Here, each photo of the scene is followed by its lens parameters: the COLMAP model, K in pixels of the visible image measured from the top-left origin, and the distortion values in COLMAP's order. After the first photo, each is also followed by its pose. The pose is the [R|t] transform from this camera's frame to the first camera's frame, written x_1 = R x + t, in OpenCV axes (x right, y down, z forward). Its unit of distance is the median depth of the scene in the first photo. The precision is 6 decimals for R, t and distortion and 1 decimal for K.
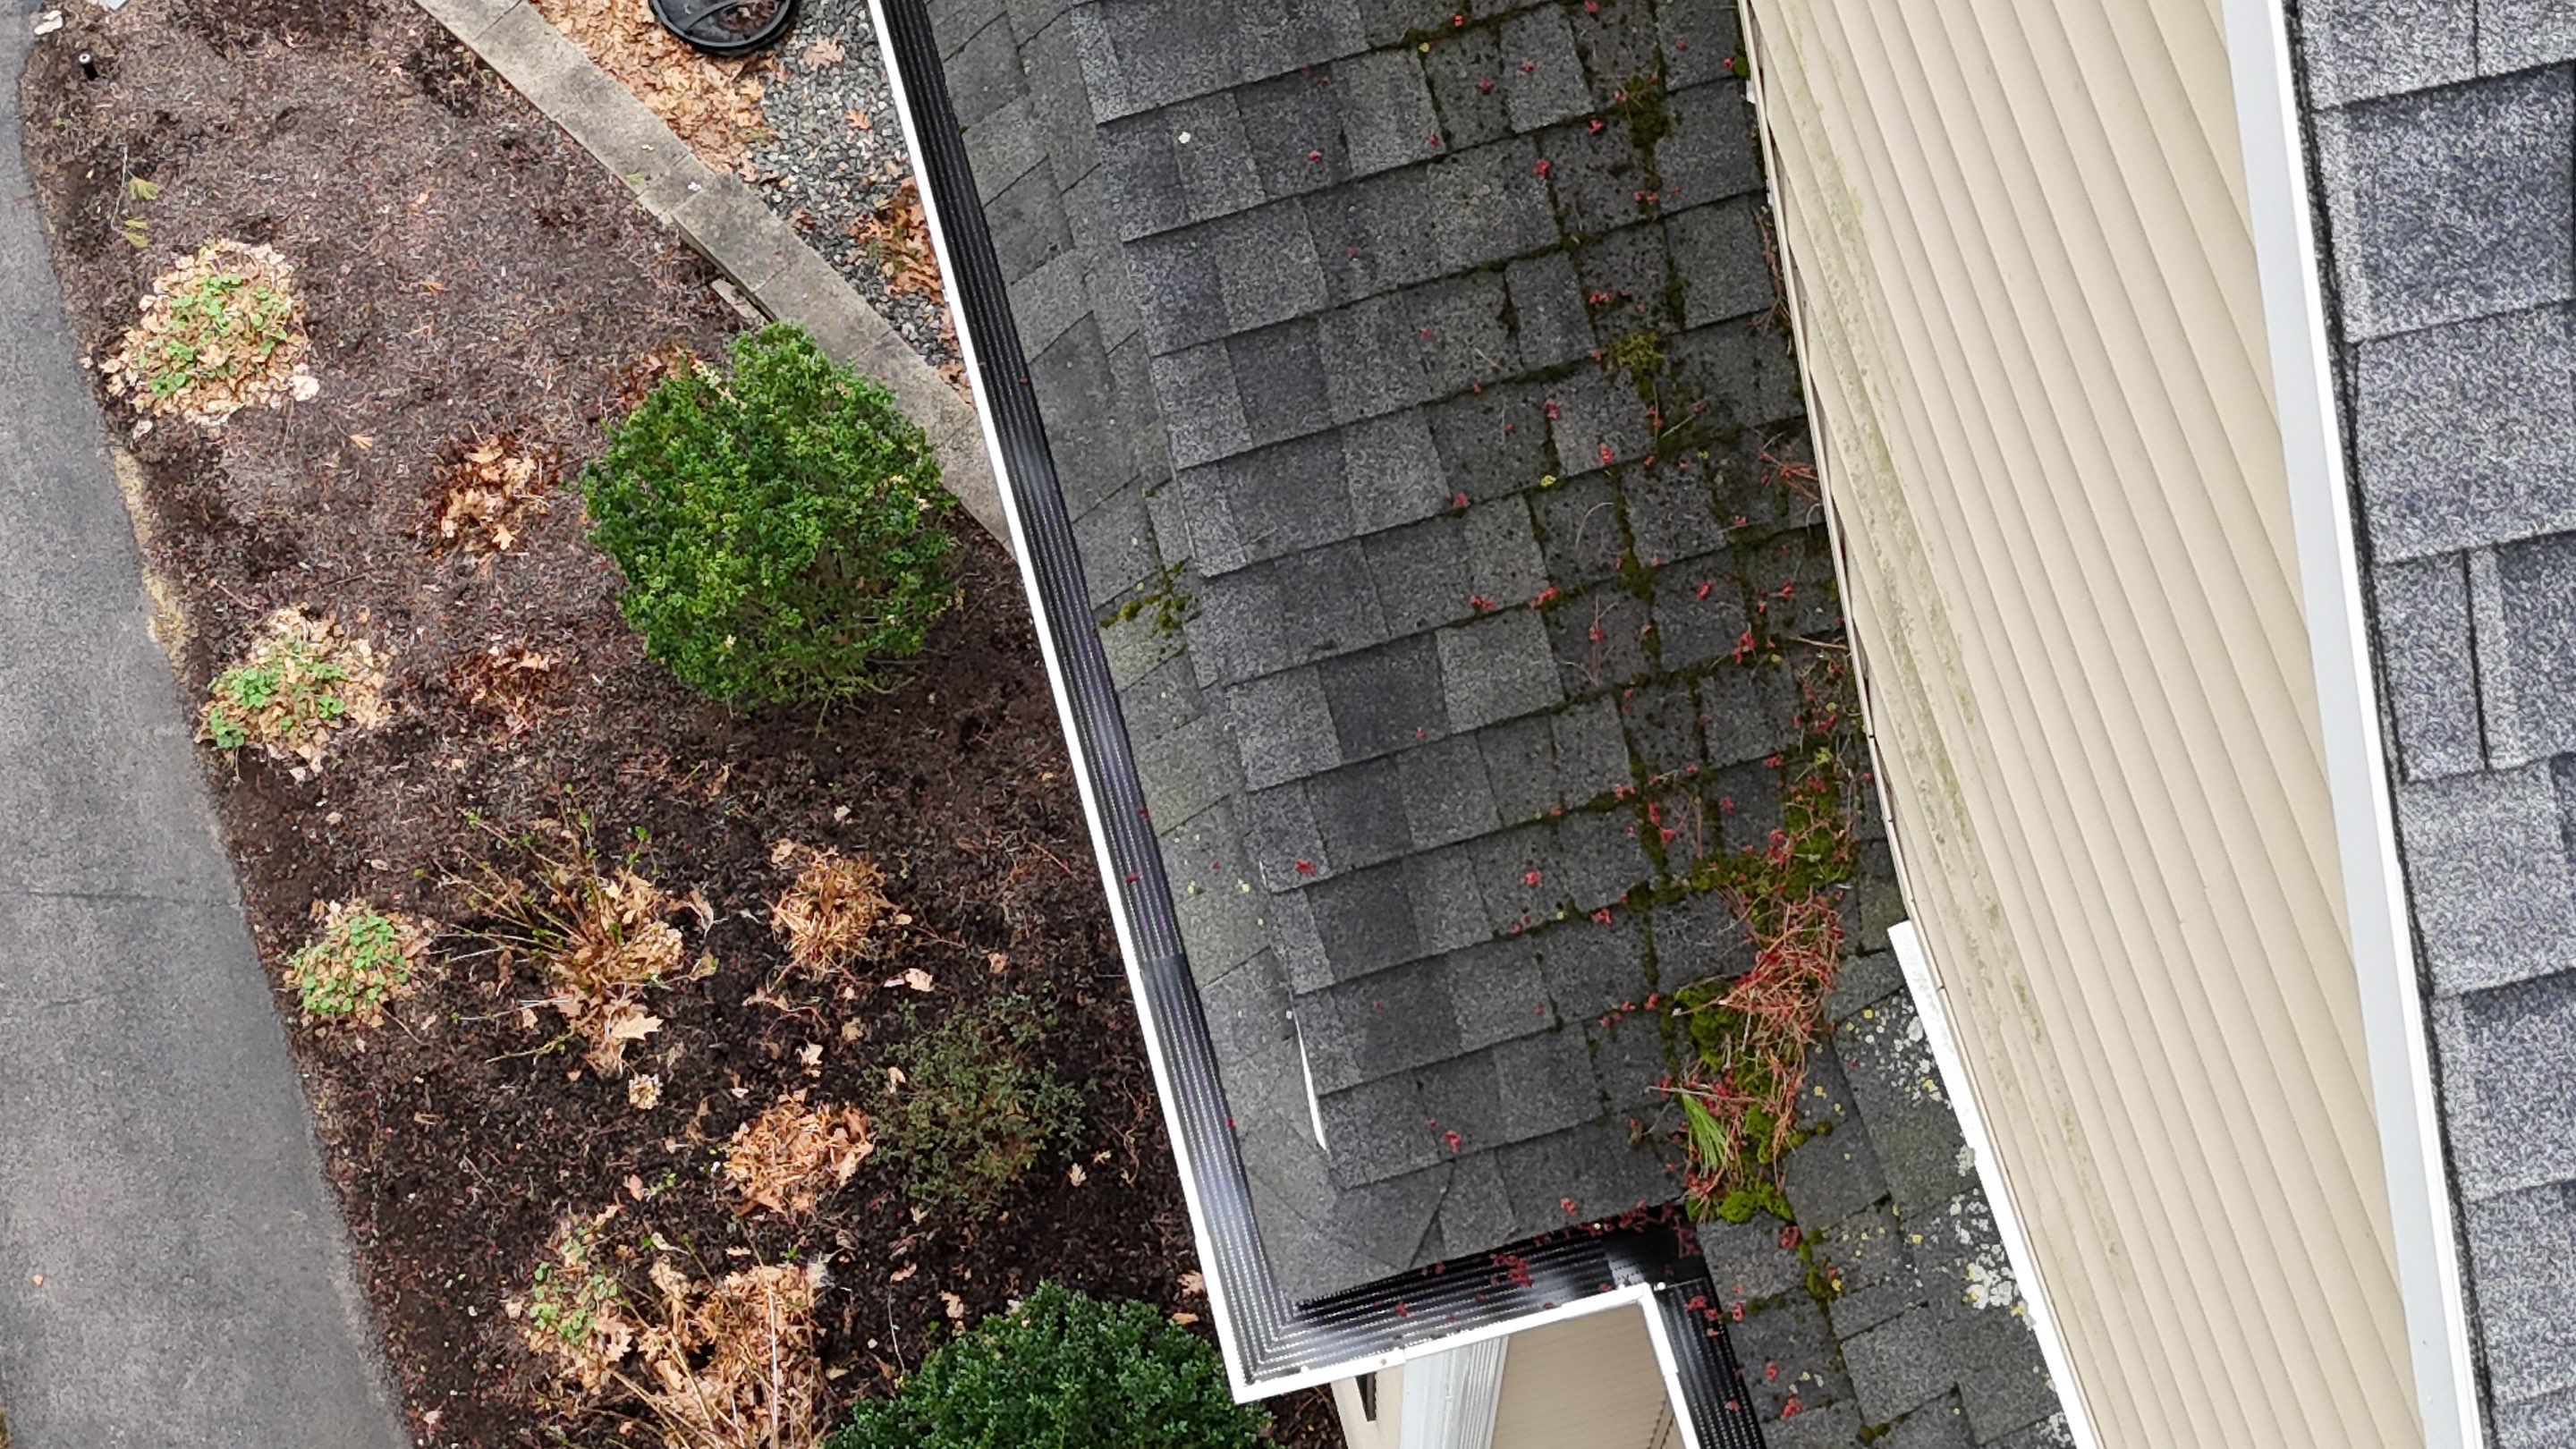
lens RADIAL K [[3749.6, 0, 1288.6], [0, 3749.6, 735.9], [0, 0, 1]] dist [0.129413, 0.000000]
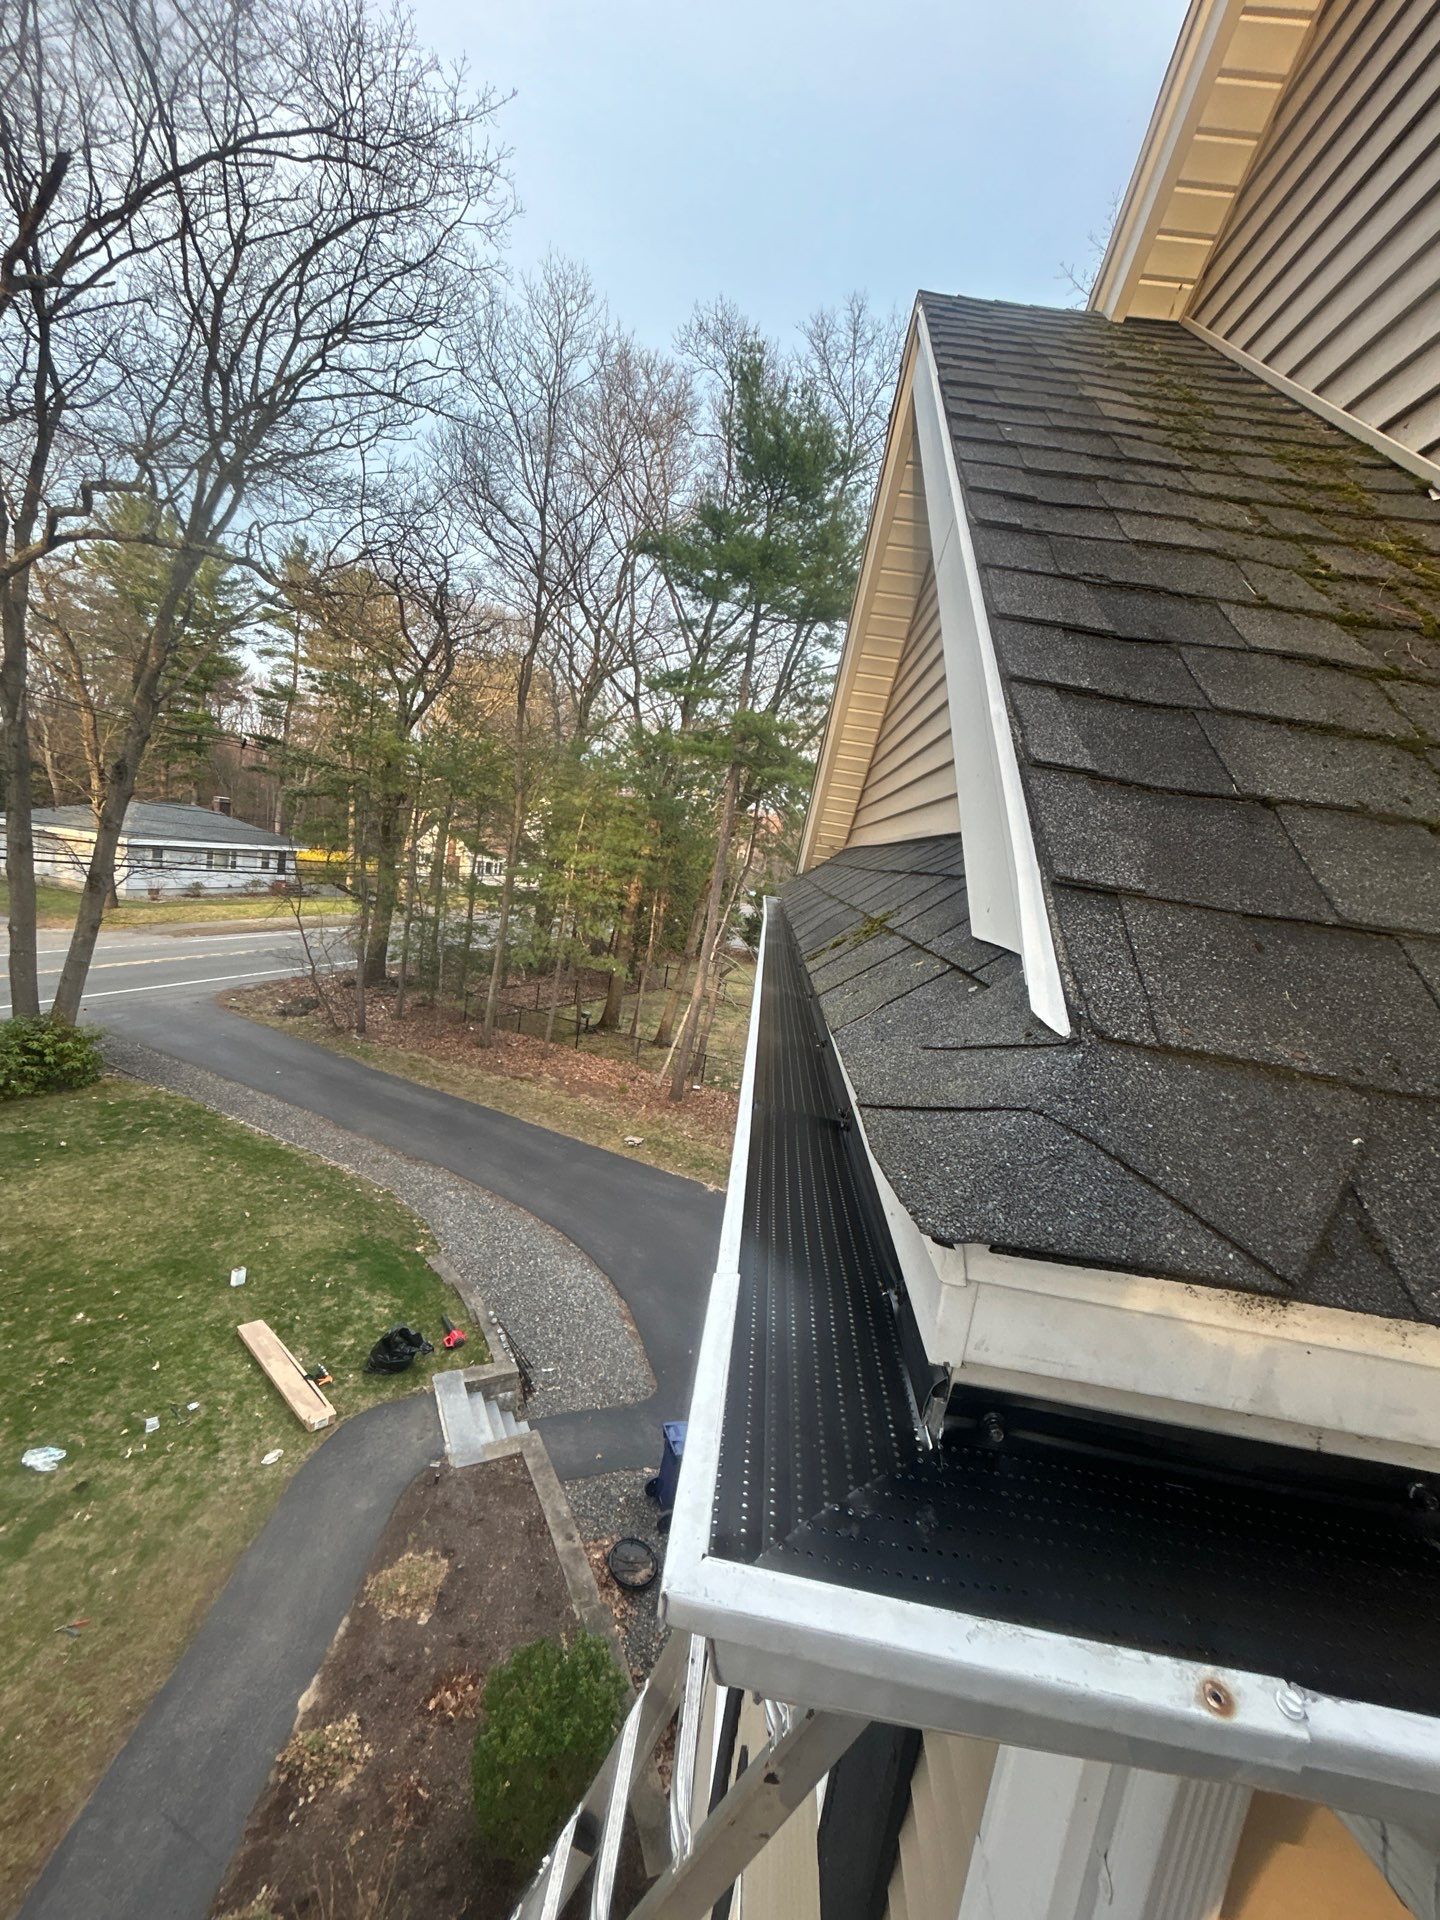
lens RADIAL K [[773.7, 0, 712.9], [0, 773.7, 953.4], [0, 0, 1]] dist [0.012088, -0.000078]
pose [[0.933473, 0.192861, -0.302379, -0.000418], [-0.357837, 0.444164, -0.821384, 0.076970], [-0.024107, 0.874942, 0.483628, 0.349171]]
